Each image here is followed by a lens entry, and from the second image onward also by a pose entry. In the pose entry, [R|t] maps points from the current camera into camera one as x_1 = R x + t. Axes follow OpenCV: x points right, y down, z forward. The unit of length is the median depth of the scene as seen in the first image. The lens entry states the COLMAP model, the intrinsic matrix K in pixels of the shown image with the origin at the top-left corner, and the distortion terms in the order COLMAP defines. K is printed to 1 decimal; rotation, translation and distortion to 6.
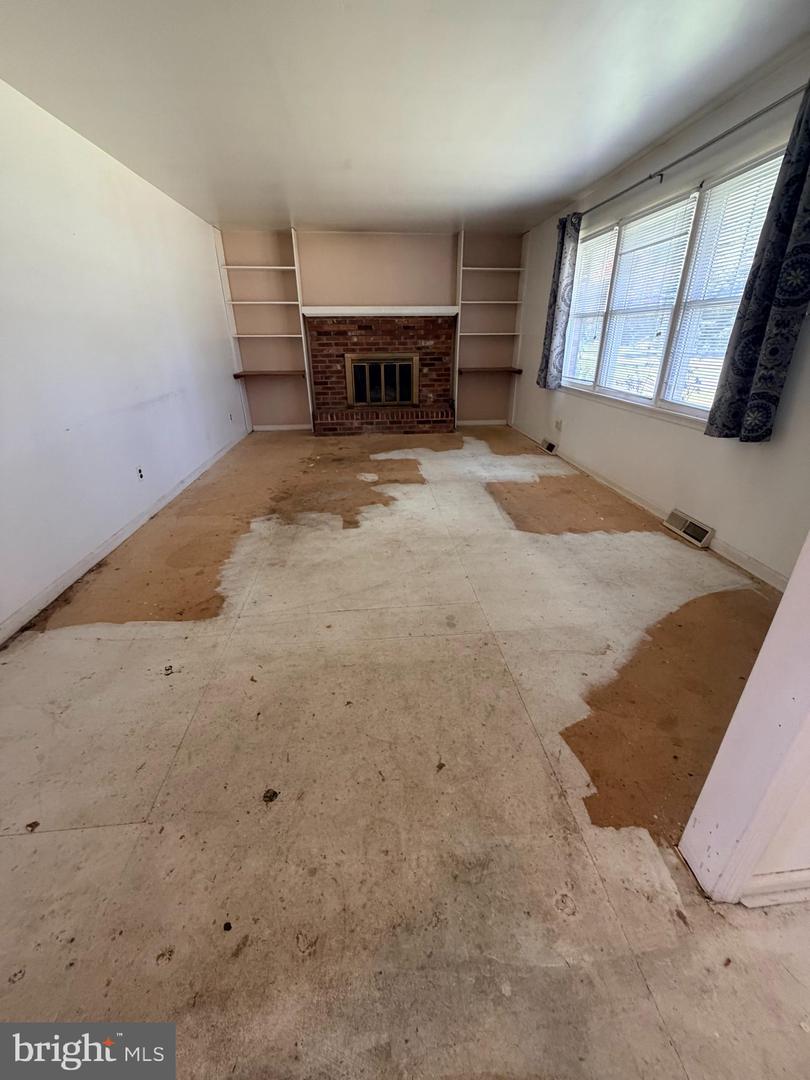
lens RADIAL K [[435.0, 0, 406.6], [0, 435.0, 538.2], [0, 0, 1]] dist [0.001406, -0.000075]
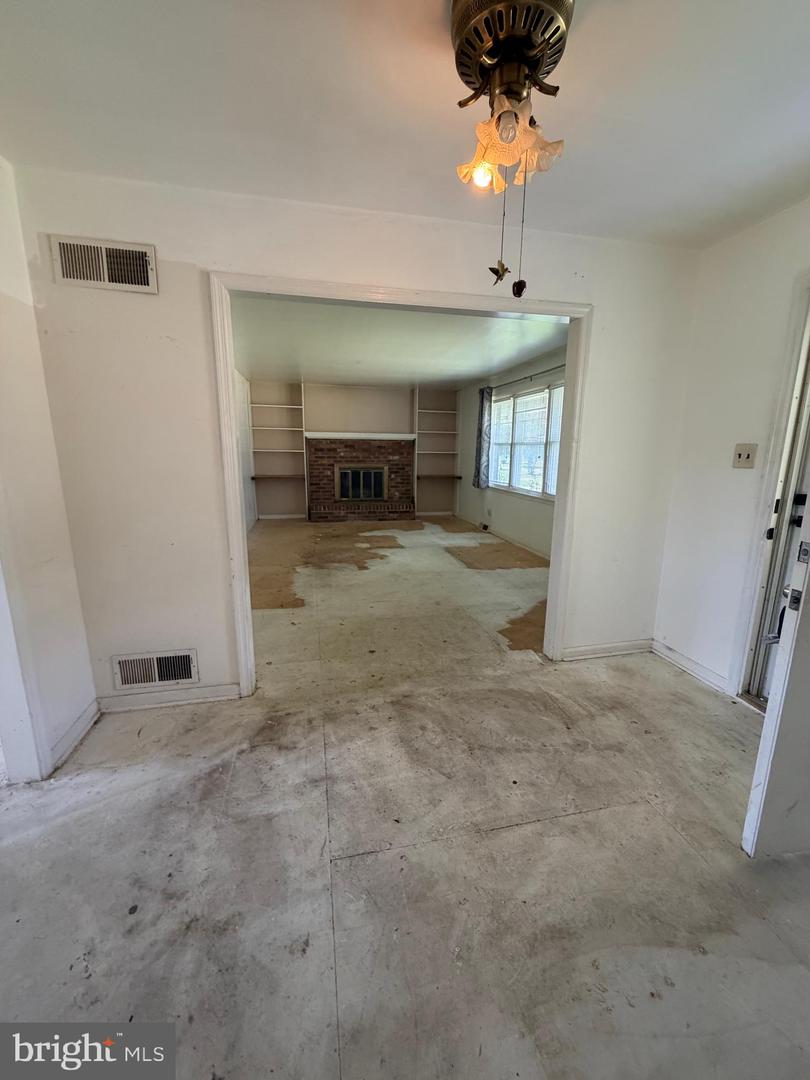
lens RADIAL K [[435.0, 0, 407.8], [0, 435.0, 539.2], [0, 0, 1]] dist [0.001406, -0.000075]
pose [[0.991360, -0.006581, 0.131006, -0.144486], [0.036171, 0.973733, -0.224799, 0.185525], [-0.126085, 0.227596, 0.965558, -0.449083]]
